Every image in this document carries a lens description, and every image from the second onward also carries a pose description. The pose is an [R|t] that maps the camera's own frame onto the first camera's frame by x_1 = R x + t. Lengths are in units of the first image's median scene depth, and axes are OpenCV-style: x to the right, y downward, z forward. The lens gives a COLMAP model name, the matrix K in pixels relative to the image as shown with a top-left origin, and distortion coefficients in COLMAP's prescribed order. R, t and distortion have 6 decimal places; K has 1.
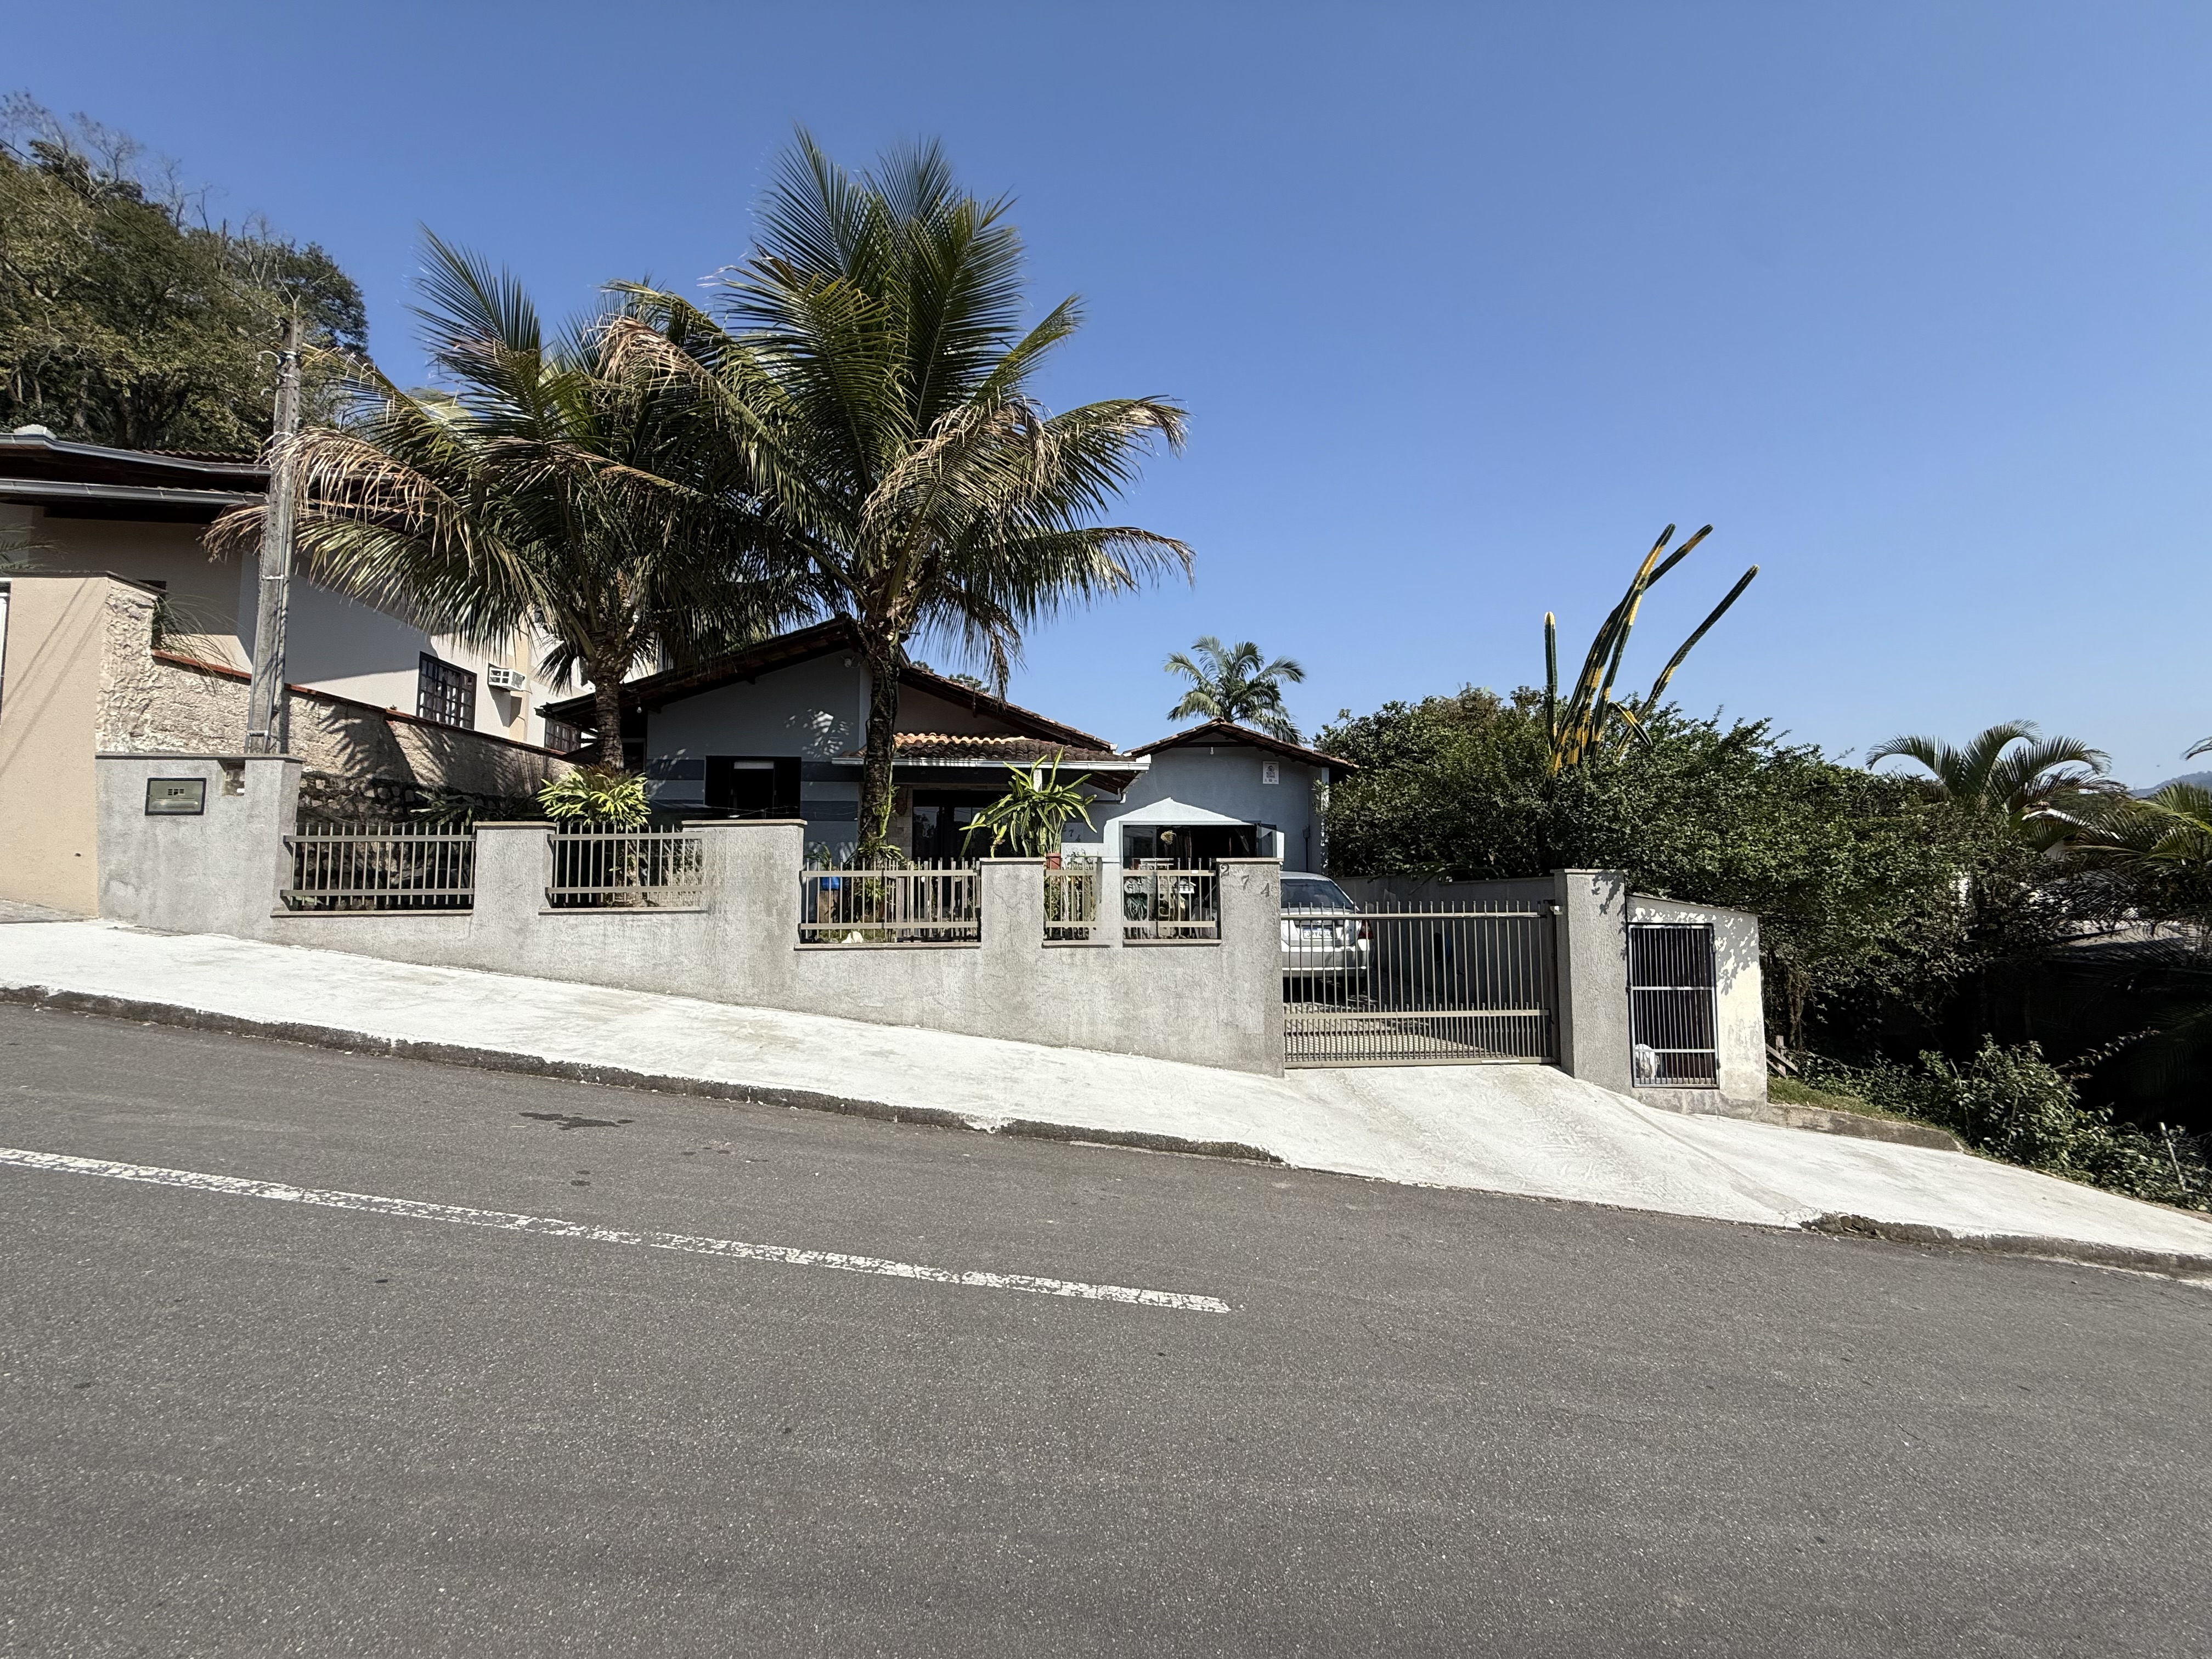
lens RADIAL K [[879.7, 0, 1099.8], [0, 879.7, 826.3], [0, 0, 1]] dist [0.000556, -0.000055]
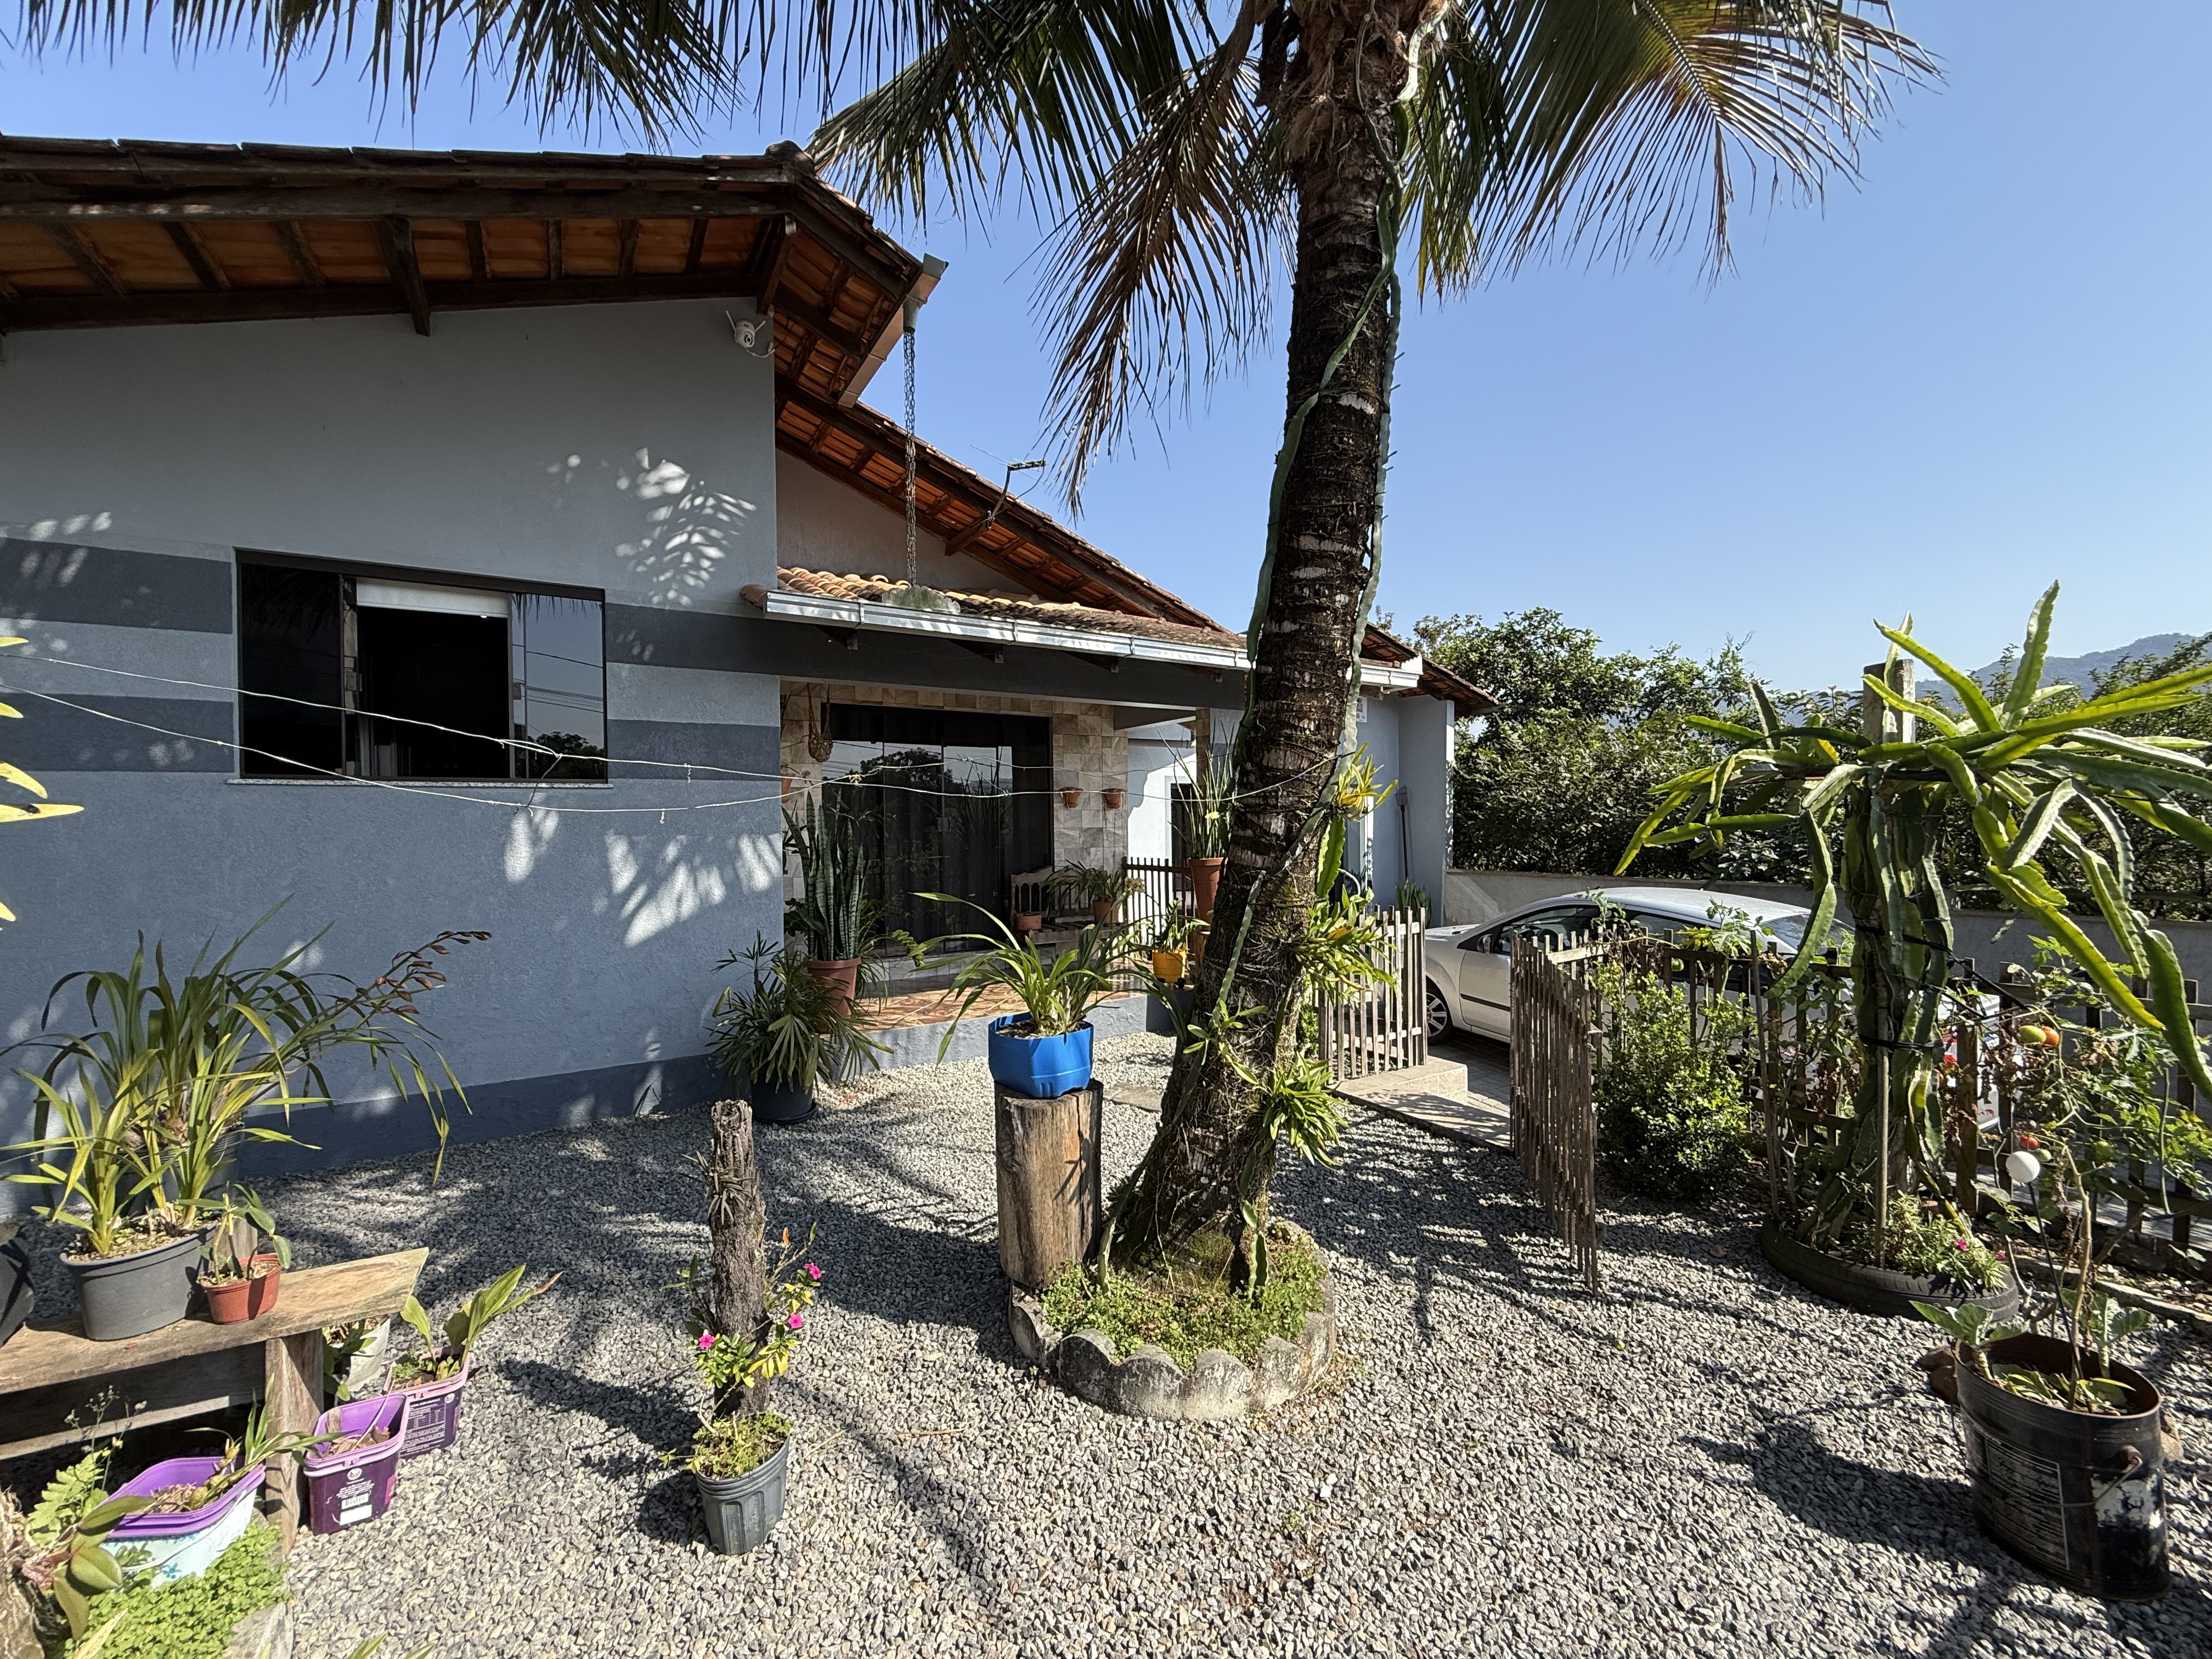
lens RADIAL K [[879.7, 0, 1099.8], [0, 879.7, 826.3], [0, 0, 1]] dist [0.000556, -0.000055]
pose [[0.901426, -0.009552, 0.432827, -0.518573], [-0.024145, 0.997091, 0.072290, -0.027983], [-0.432258, -0.075615, 0.898574, 0.996077]]
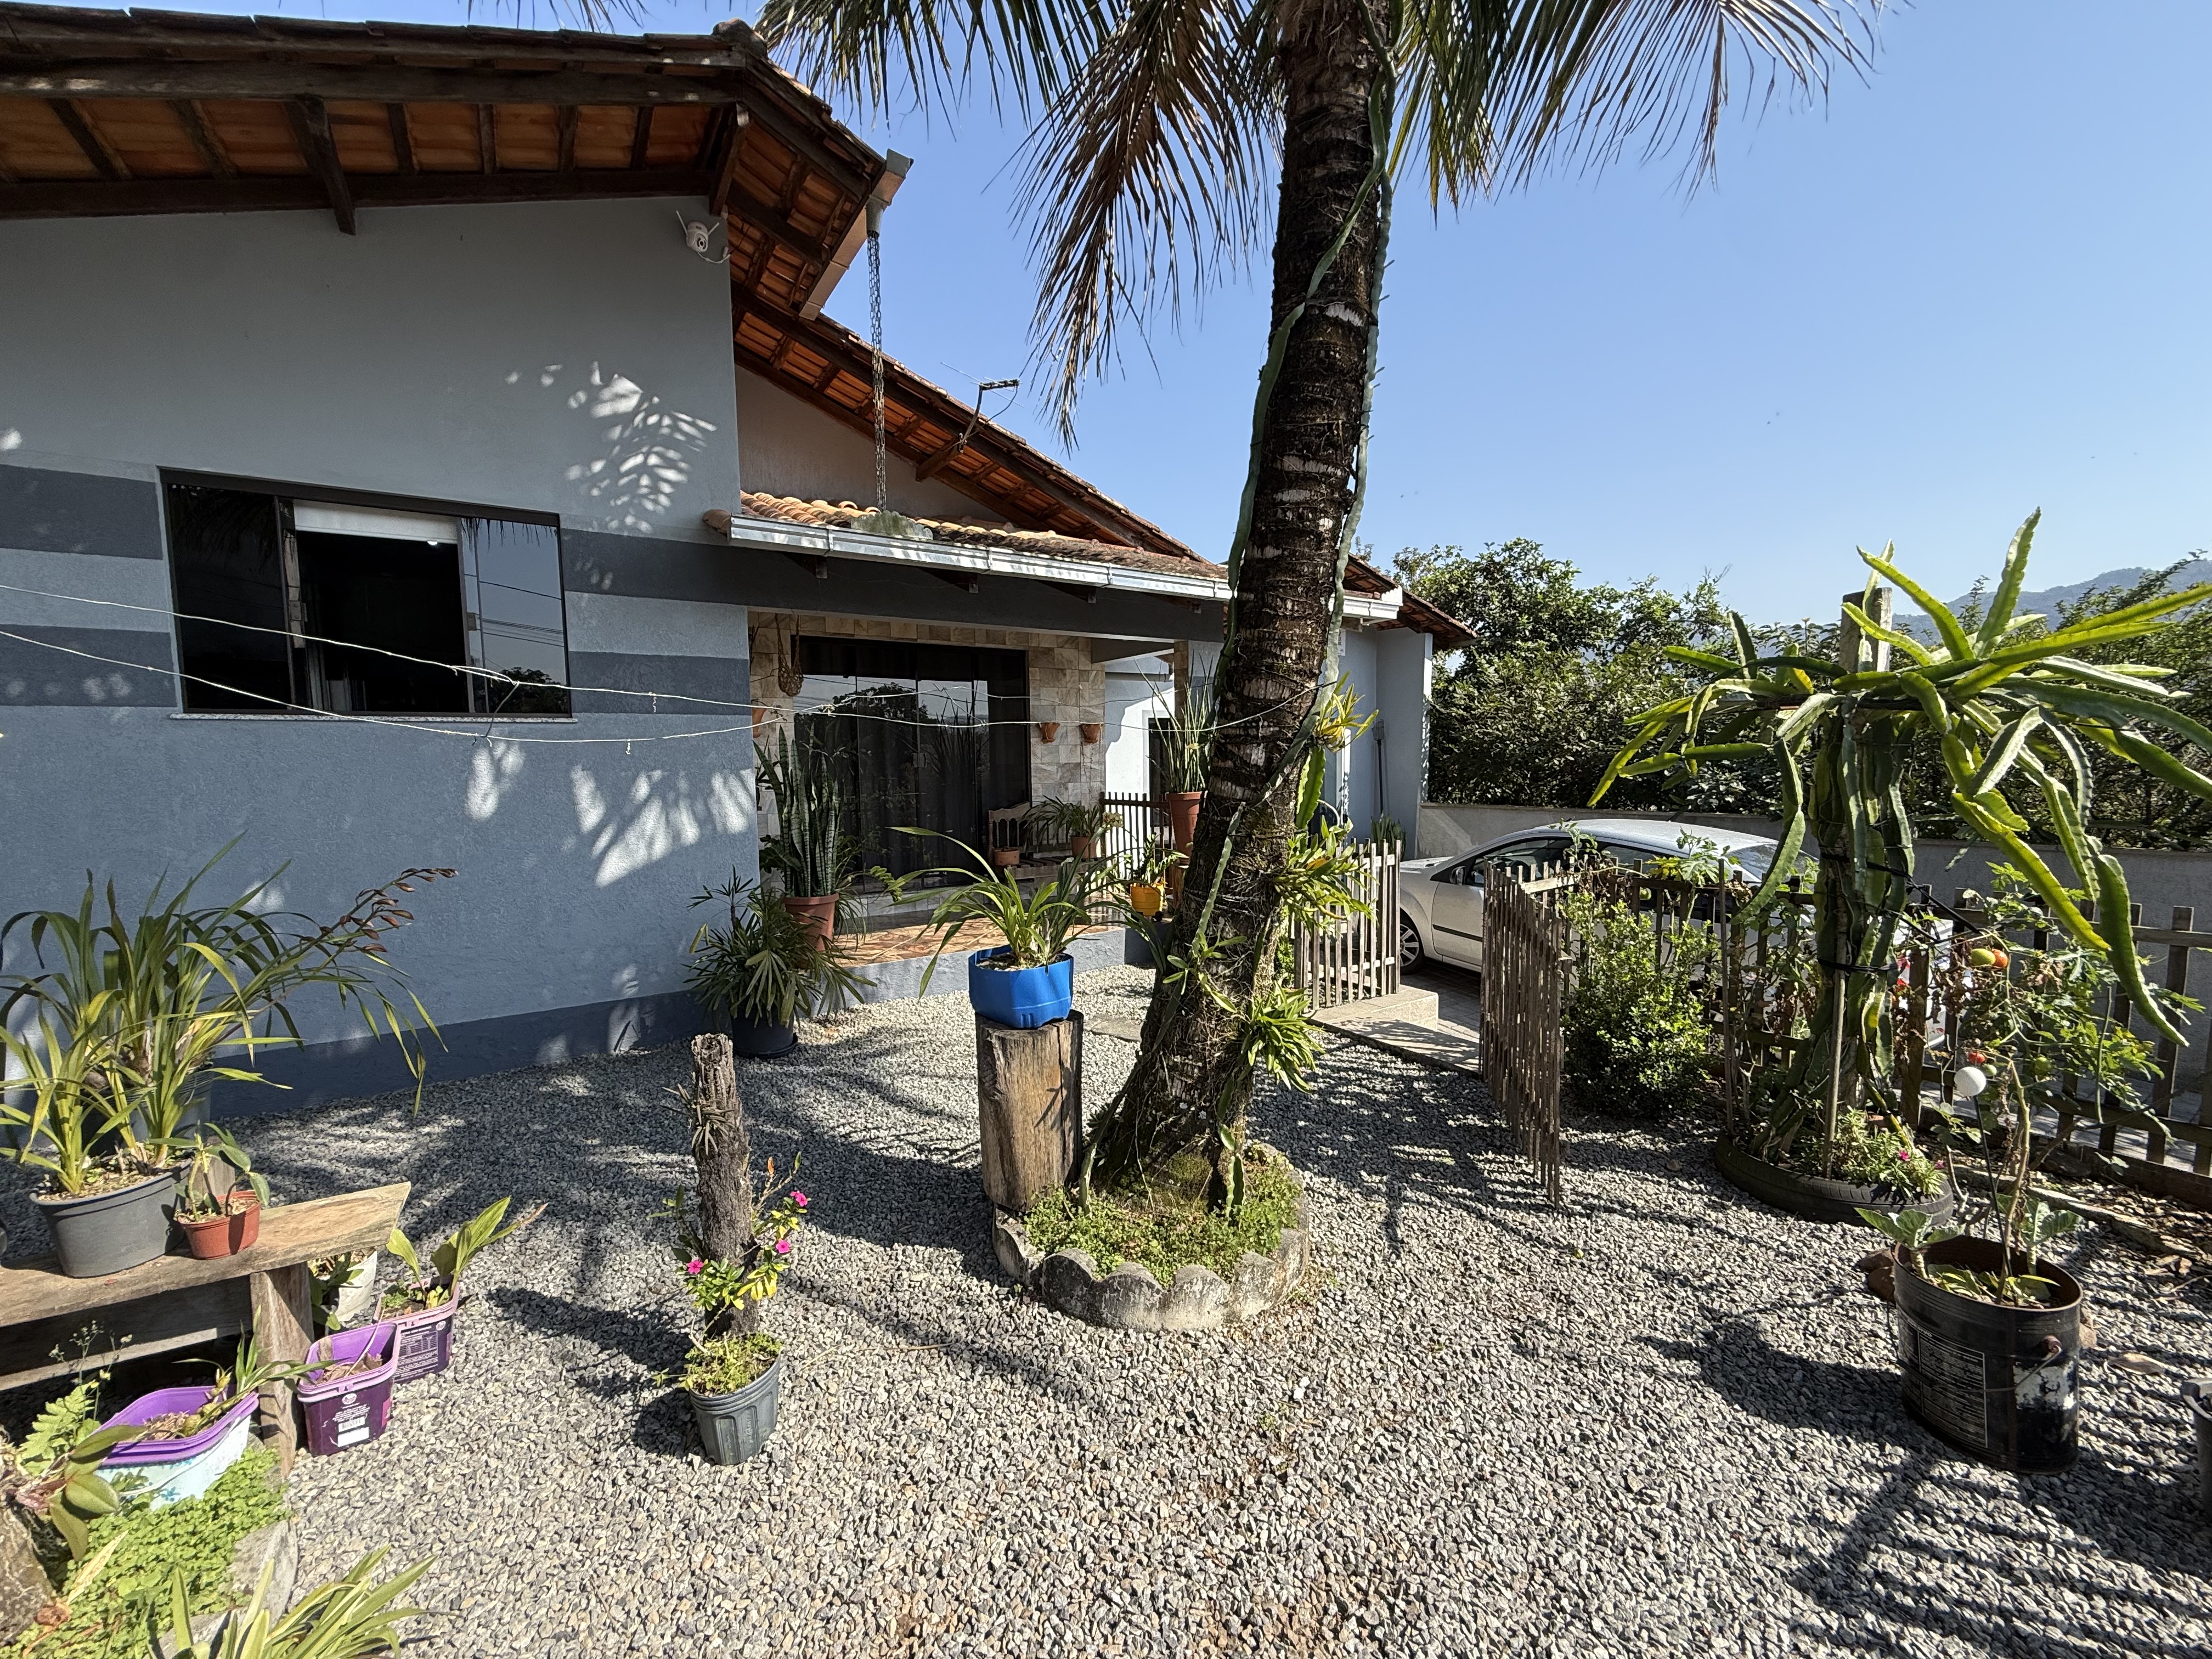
lens RADIAL K [[879.7, 0, 1099.8], [0, 879.7, 826.3], [0, 0, 1]] dist [0.000556, -0.000055]
pose [[0.889687, -0.046031, 0.454245, -0.518063], [-0.022016, 0.989422, 0.143384, -0.026105], [-0.456040, -0.137567, 0.879263, 0.998861]]
